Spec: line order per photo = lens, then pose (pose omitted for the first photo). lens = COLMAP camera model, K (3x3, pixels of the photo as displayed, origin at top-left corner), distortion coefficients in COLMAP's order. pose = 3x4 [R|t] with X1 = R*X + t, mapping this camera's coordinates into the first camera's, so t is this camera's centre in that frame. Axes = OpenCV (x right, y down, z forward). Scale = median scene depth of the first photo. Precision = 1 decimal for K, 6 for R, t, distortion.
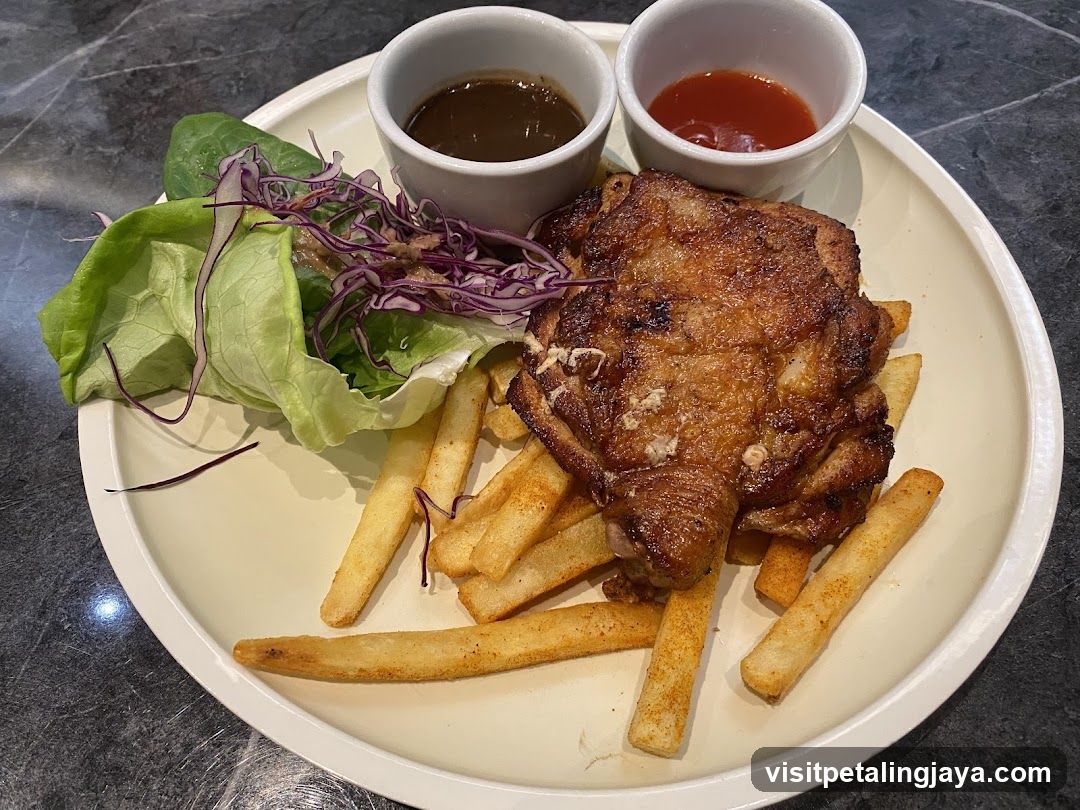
lens RADIAL K [[790.6, 0, 557.1], [0, 790.6, 405.7], [0, 0, 1]] dist [0.002484, -0.050836]
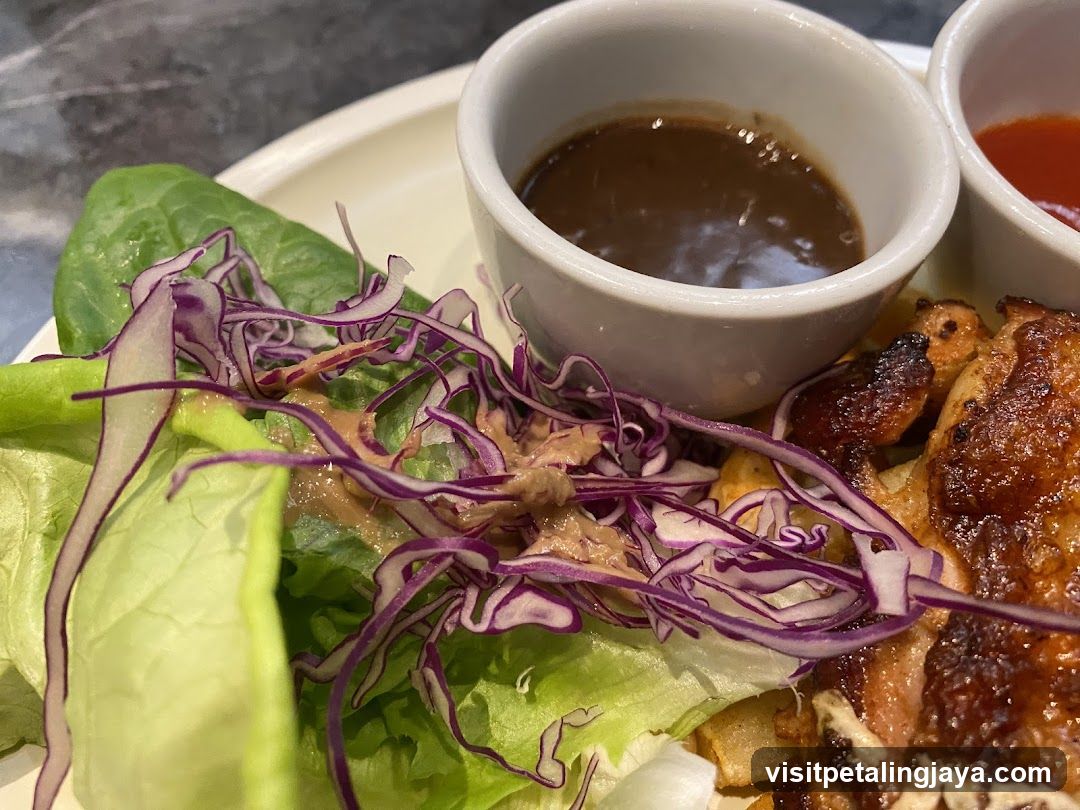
lens RADIAL K [[836.3, 0, 540.0], [0, 836.3, 405.0], [0, 0, 1]] dist [-0.040885, -0.002000]
pose [[0.998738, 0.033010, -0.037862, -0.168278], [-0.035705, 0.996702, -0.072868, -0.195212], [0.035332, 0.074128, 0.996623, 0.508315]]
